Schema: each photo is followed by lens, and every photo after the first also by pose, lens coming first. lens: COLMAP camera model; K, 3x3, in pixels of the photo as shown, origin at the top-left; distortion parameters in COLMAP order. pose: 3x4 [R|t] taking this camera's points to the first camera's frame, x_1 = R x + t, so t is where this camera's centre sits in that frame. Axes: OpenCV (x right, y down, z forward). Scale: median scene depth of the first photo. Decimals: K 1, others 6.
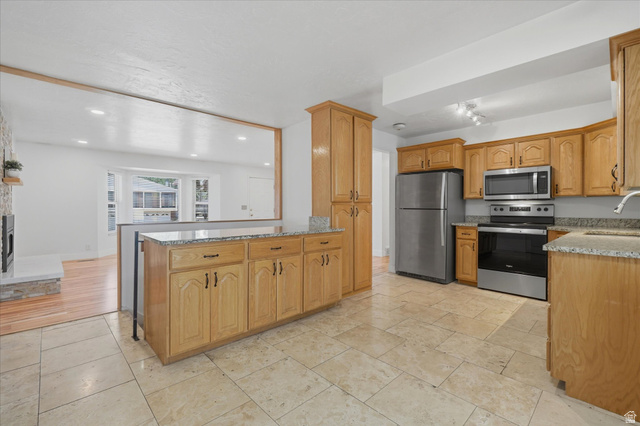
lens RADIAL K [[287.7, 0, 318.5], [0, 287.7, 208.4], [0, 0, 1]] dist [-0.000681, 0.000911]
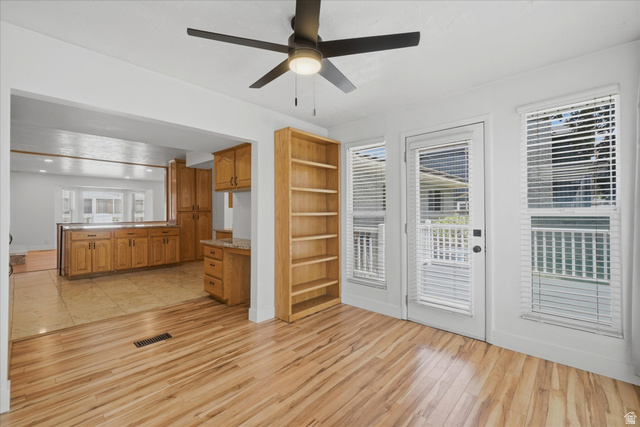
lens RADIAL K [[276.1, 0, 320.8], [0, 276.1, 213.3], [0, 0, 1]] dist [-0.003573, 0.000421]
pose [[0.996997, -0.004281, 0.077320, 0.774627], [0.004618, 0.999981, -0.004180, 0.000169], [-0.077300, 0.004525, 0.996998, -0.815509]]
